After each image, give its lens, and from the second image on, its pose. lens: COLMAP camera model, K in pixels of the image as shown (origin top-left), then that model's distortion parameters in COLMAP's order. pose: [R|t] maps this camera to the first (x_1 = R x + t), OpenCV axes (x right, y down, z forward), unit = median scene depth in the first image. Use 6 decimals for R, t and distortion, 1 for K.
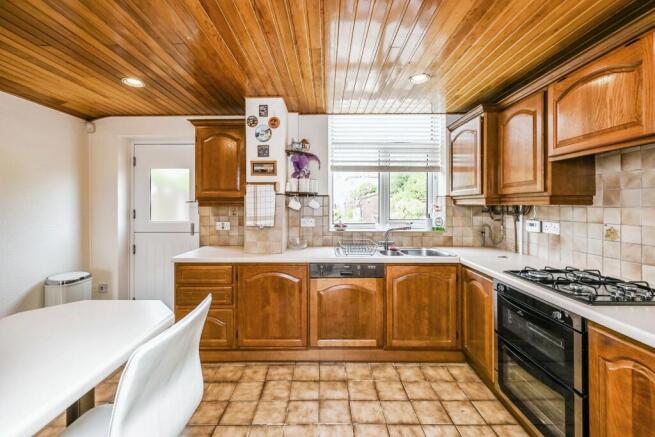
lens RADIAL K [[292.9, 0, 323.2], [0, 292.9, 201.1], [0, 0, 1]] dist [0.000779, -0.000061]
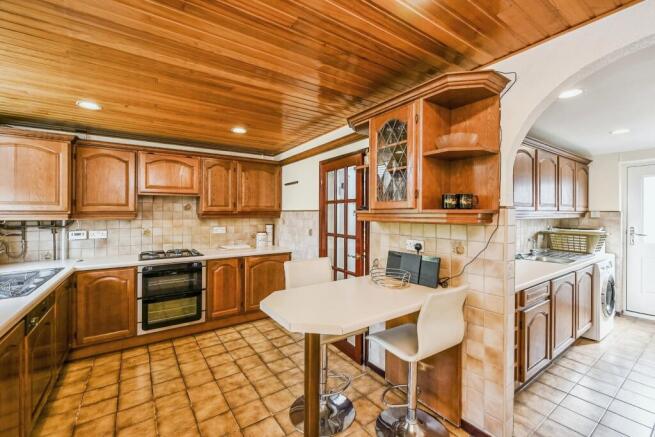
lens RADIAL K [[261.5, 0, 308.0], [0, 261.5, 206.9], [0, 0, 1]] dist [-0.007701, -0.000233]
pose [[-0.534983, 0.025729, 0.844471, -0.999025], [-0.005655, 0.999405, -0.034032, -0.010922], [-0.844844, -0.022981, -0.534519, 0.886975]]
